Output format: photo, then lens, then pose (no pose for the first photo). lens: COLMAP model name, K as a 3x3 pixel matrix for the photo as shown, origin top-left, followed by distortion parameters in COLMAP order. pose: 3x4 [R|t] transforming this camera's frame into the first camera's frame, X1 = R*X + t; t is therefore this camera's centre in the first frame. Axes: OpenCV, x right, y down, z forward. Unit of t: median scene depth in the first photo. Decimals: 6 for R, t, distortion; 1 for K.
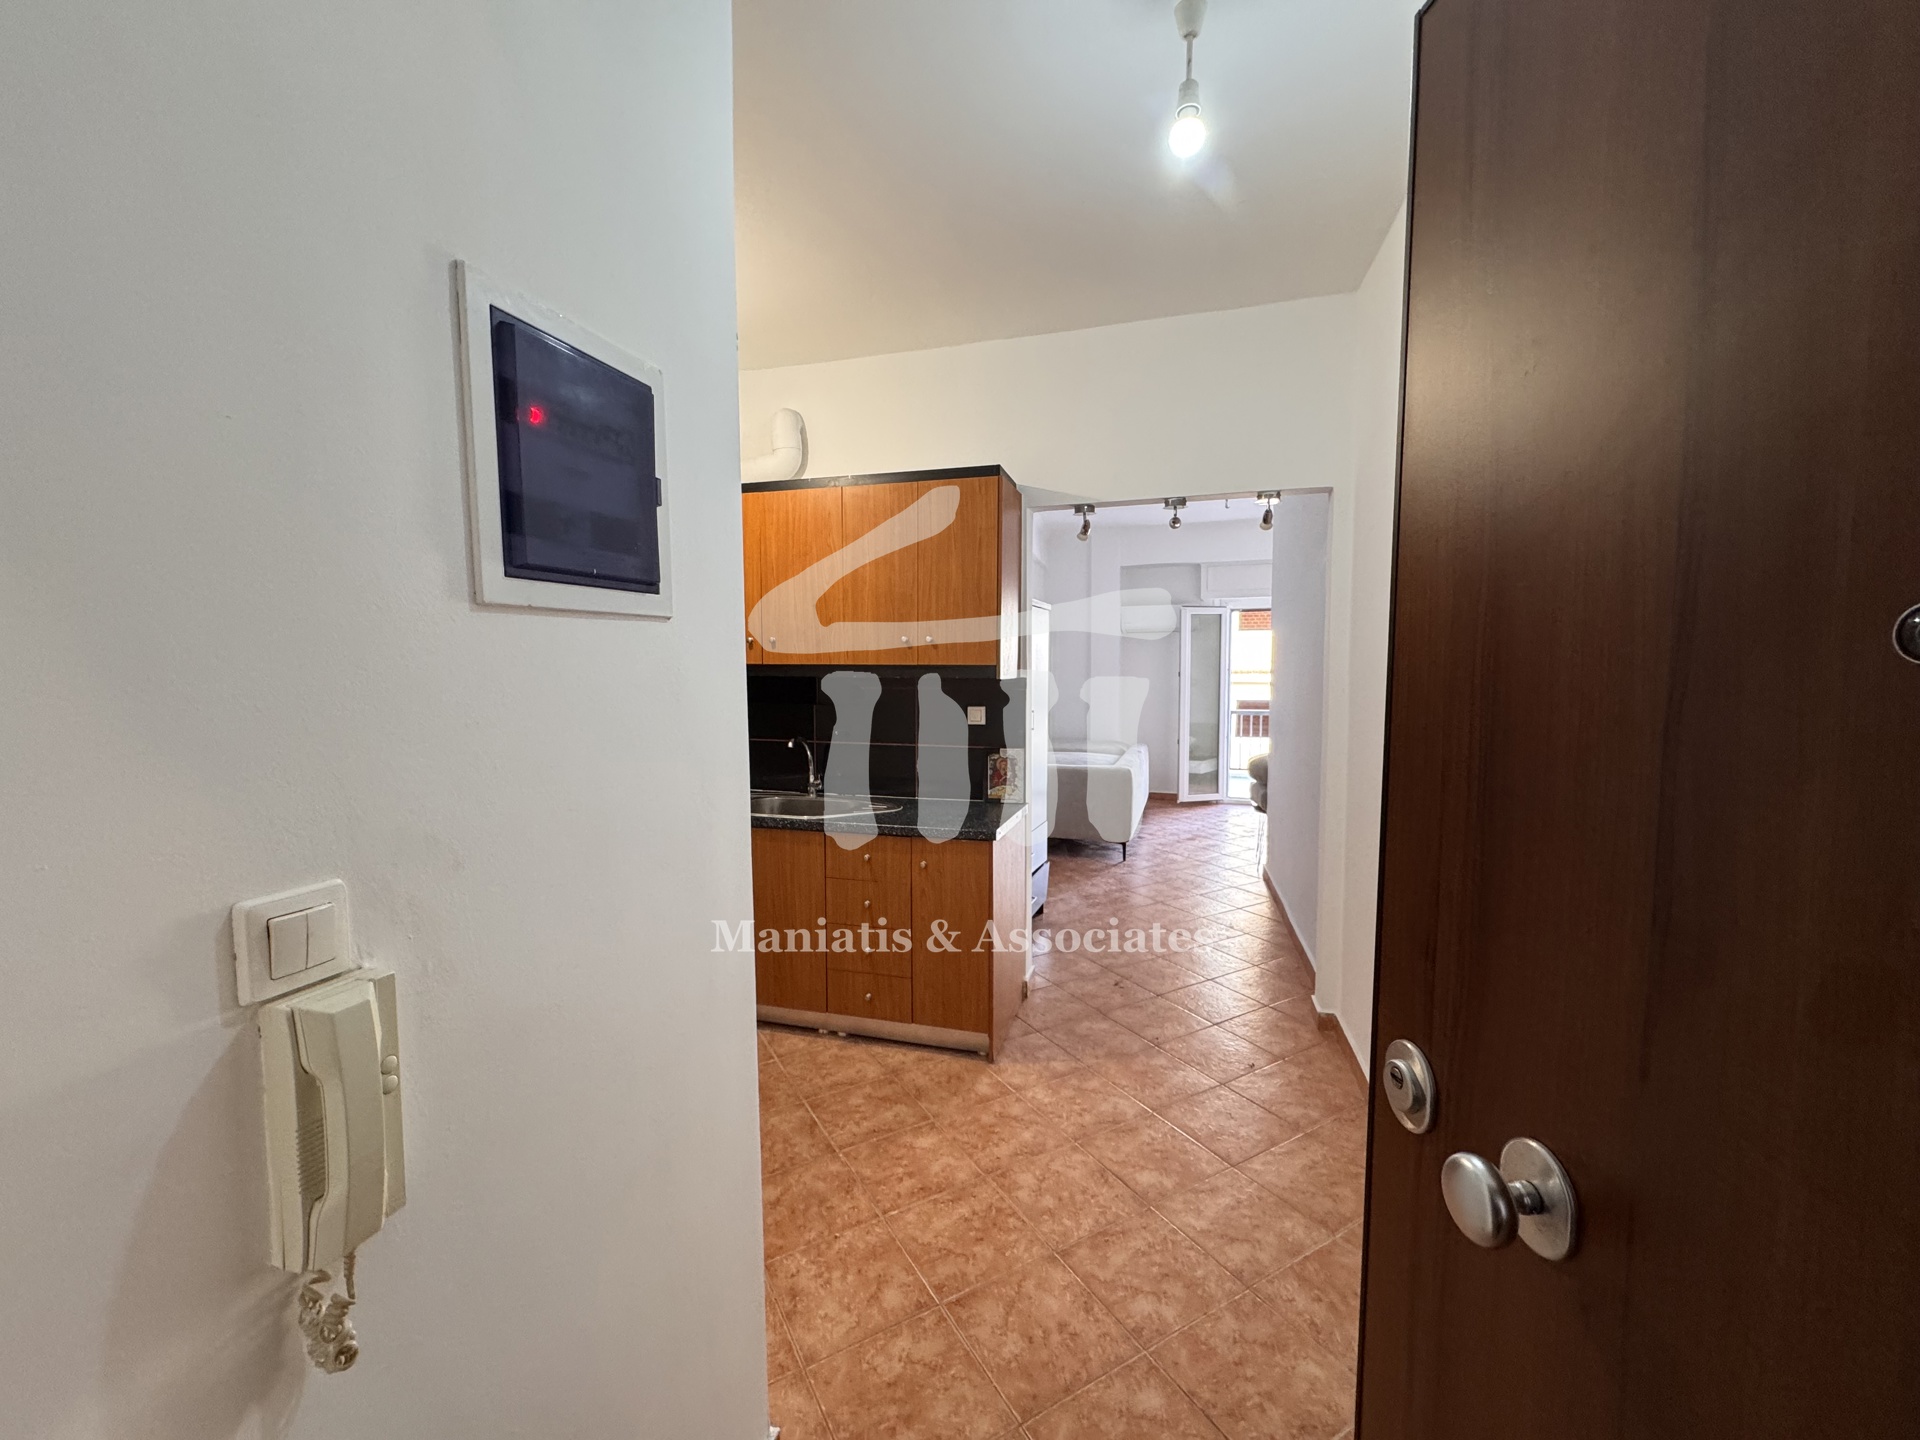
lens RADIAL K [[766.4, 0, 960.0], [0, 766.4, 720.0], [0, 0, 1]] dist [-0.002080, 0.000265]
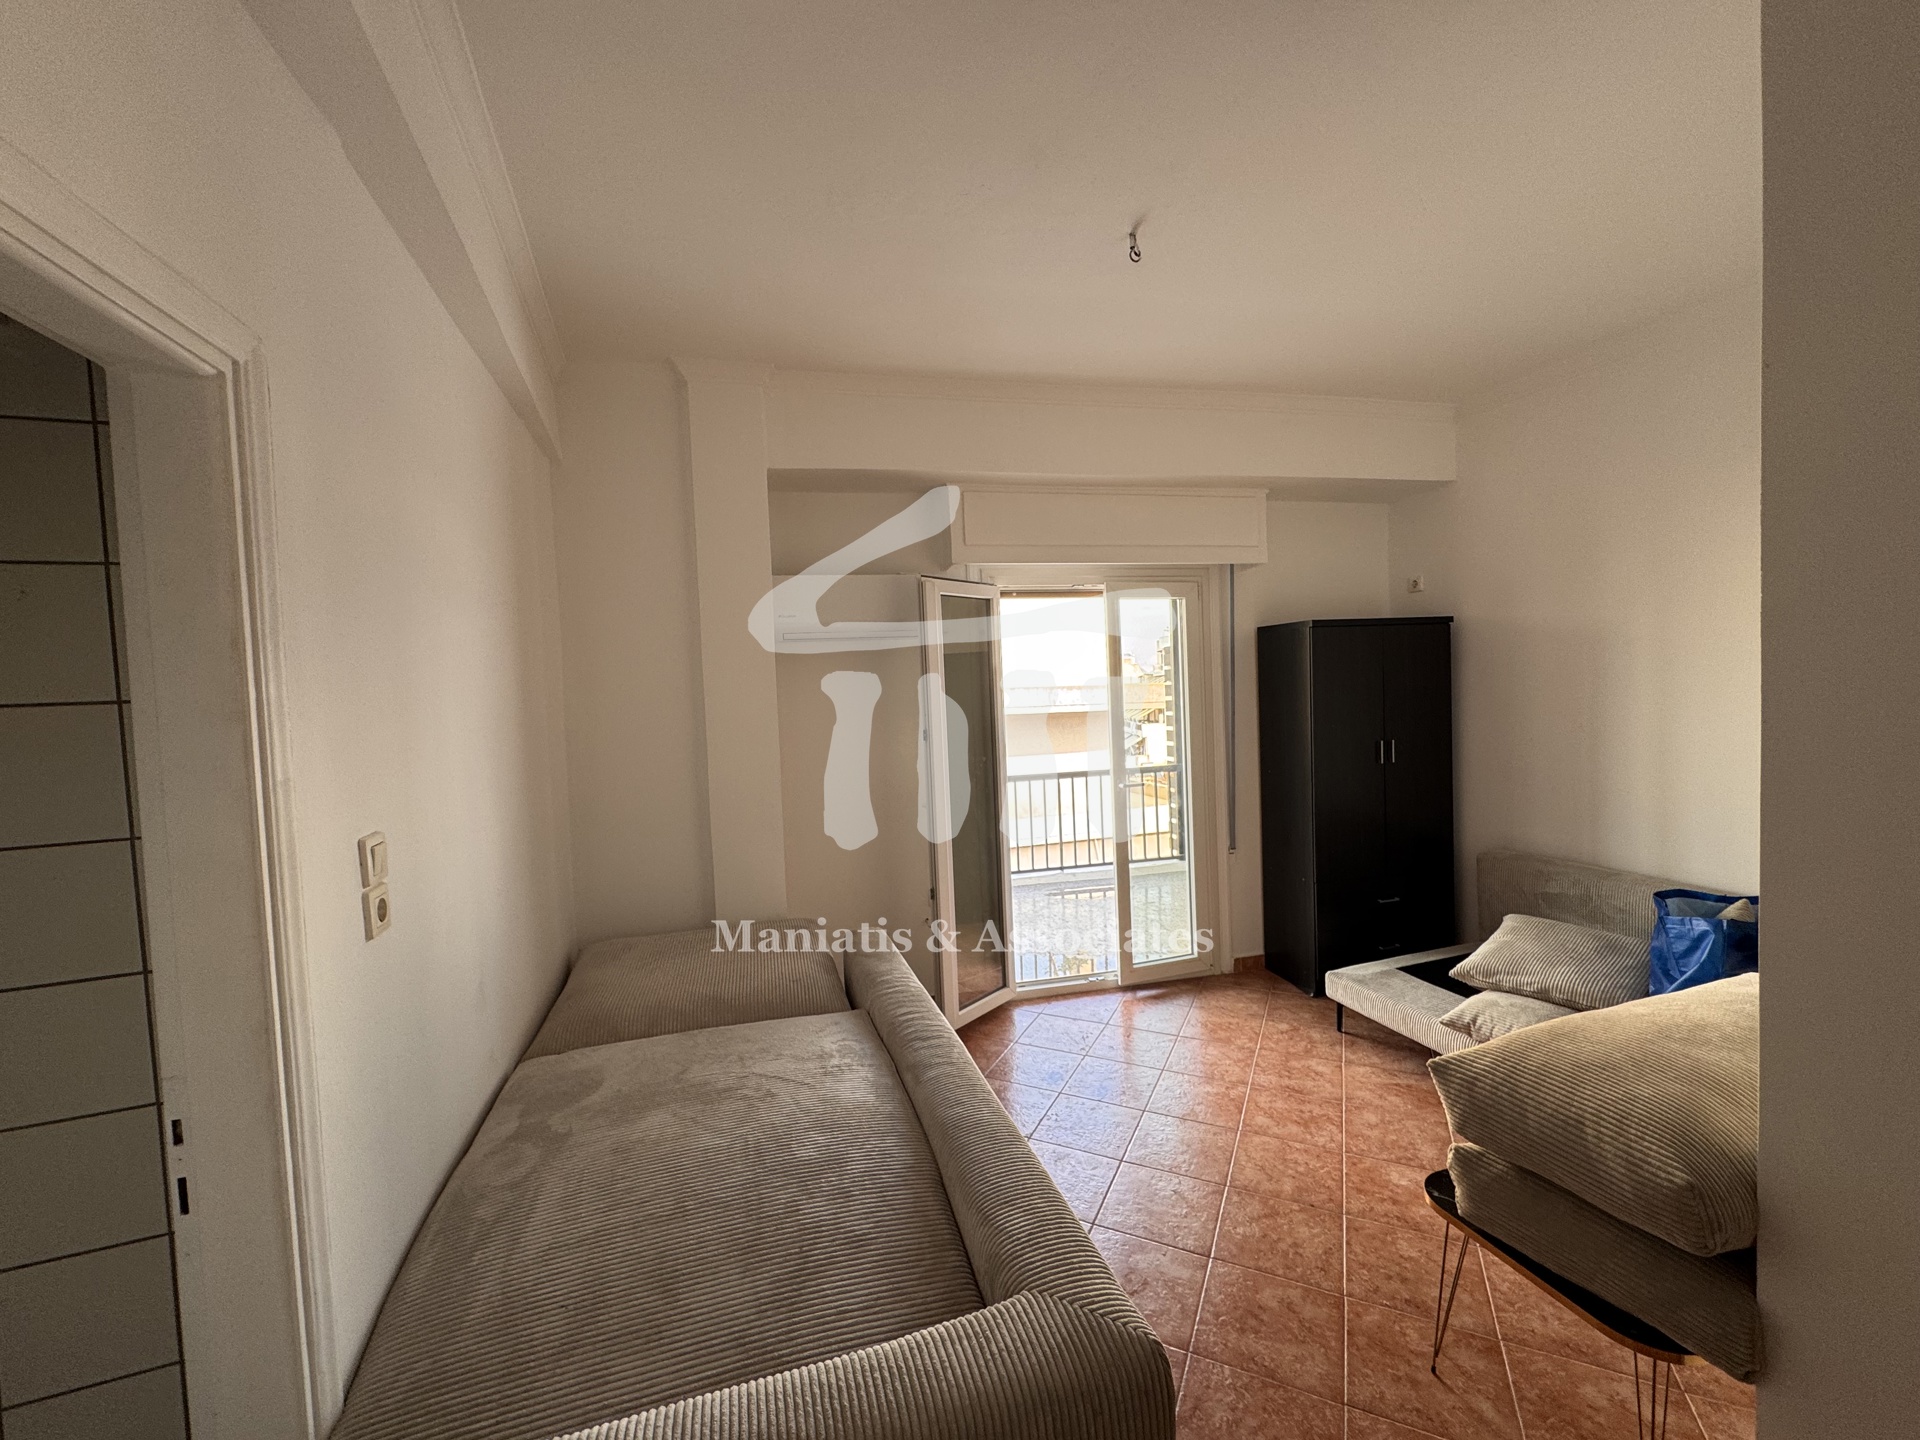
lens RADIAL K [[766.4, 0, 960.0], [0, 766.4, 720.0], [0, 0, 1]] dist [-0.002080, 0.000265]
pose [[0.833230, -0.053138, 0.550367, 0.190668], [0.077934, 0.996721, -0.021756, -0.155649], [-0.547407, 0.061020, 0.834639, 1.743253]]
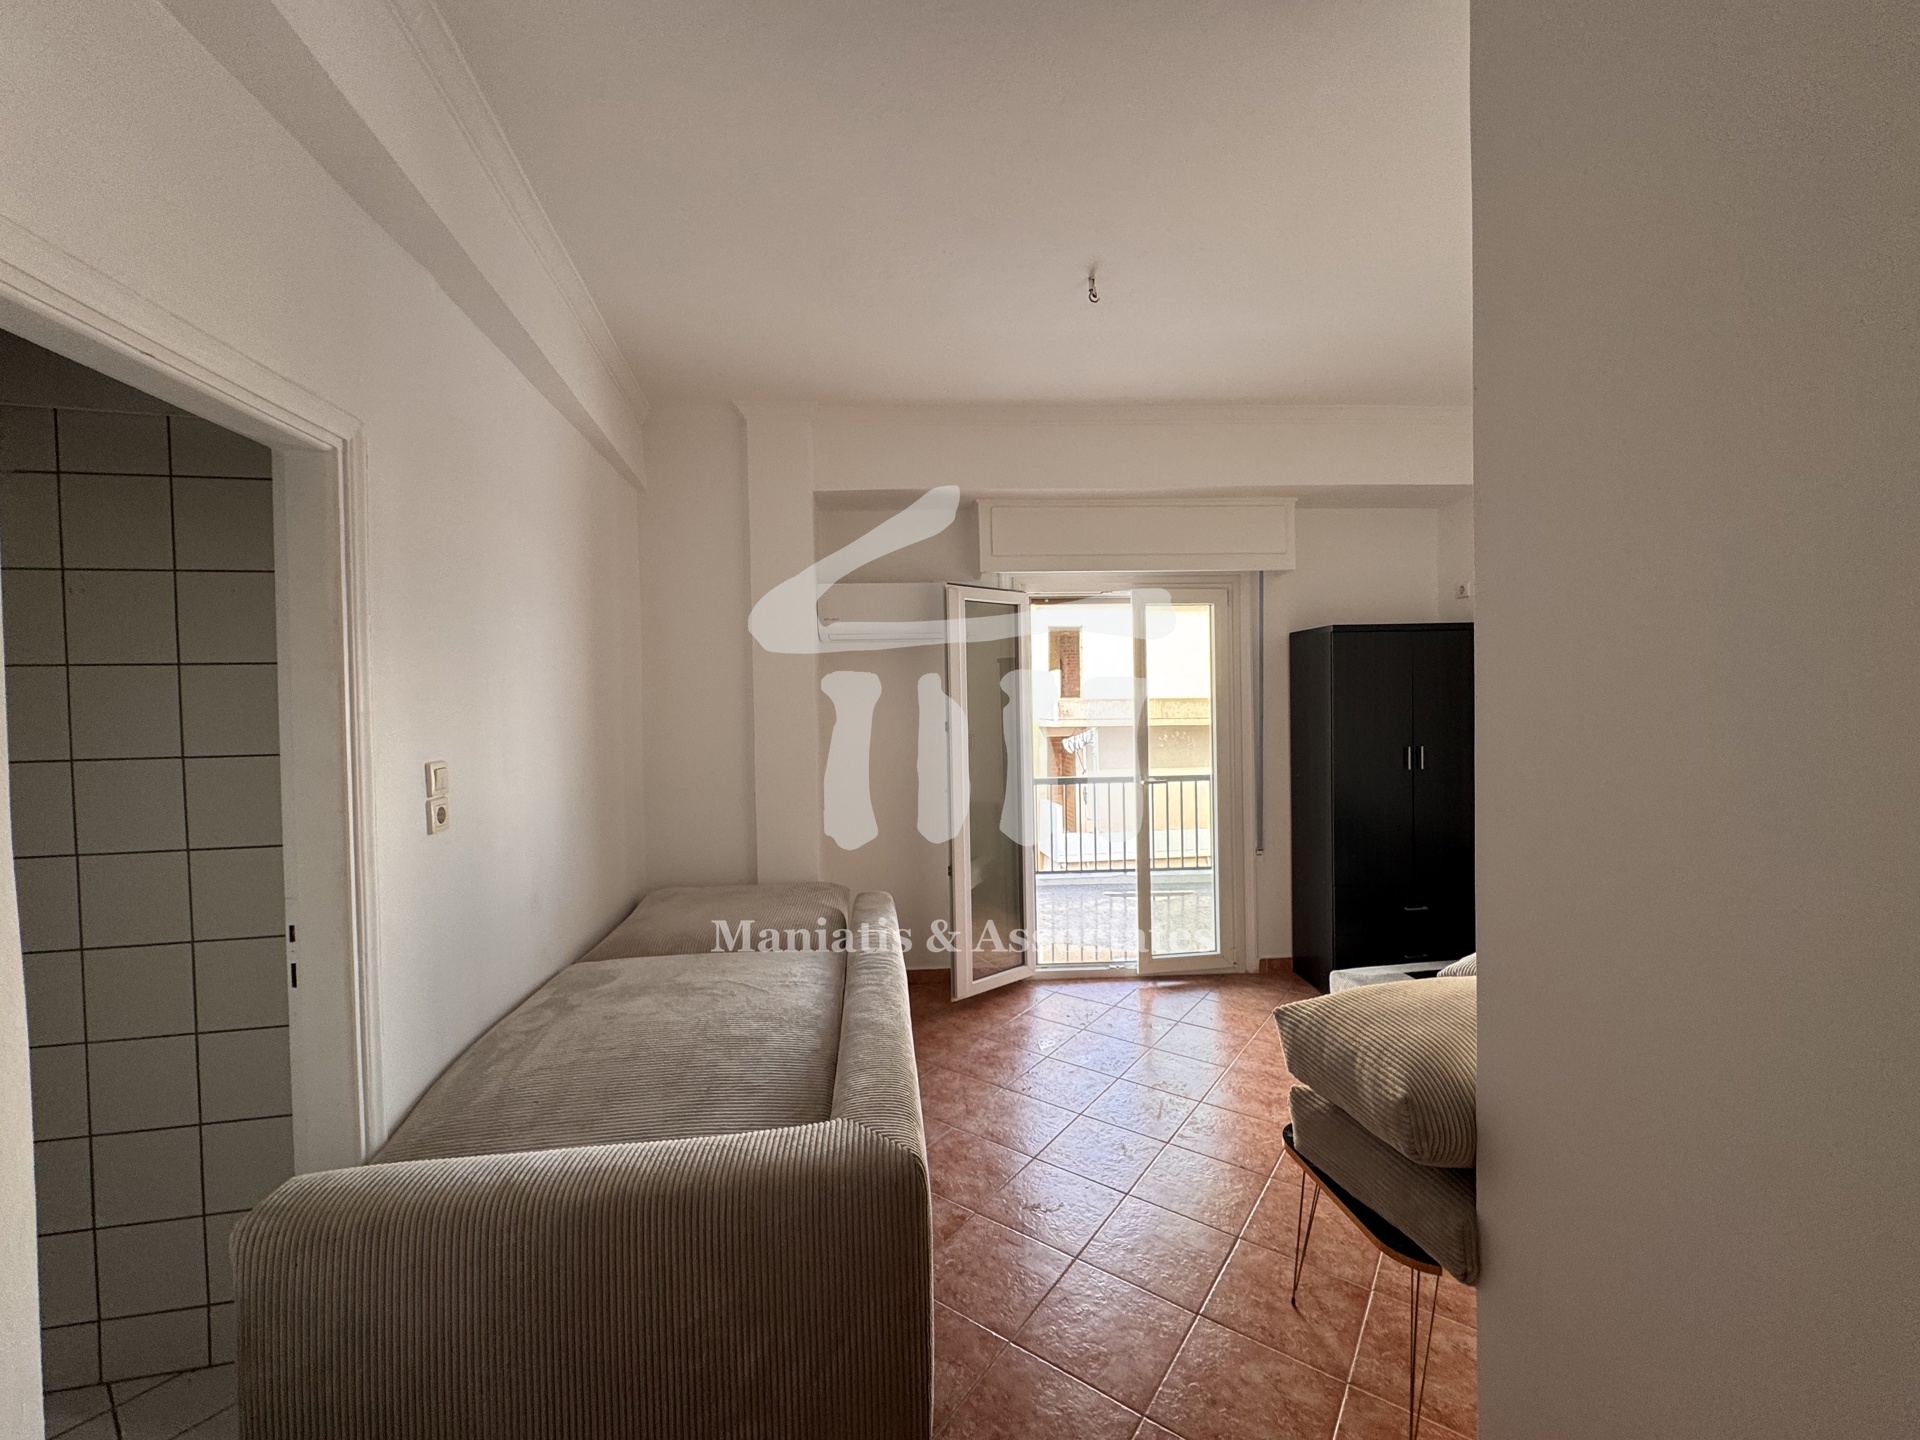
lens RADIAL K [[766.4, 0, 960.0], [0, 766.4, 720.0], [0, 0, 1]] dist [-0.002080, 0.000265]
pose [[0.916109, -0.022152, 0.400316, 0.290113], [0.045357, 0.997789, -0.048584, -0.109701], [-0.398355, 0.062665, 0.915088, 1.555369]]
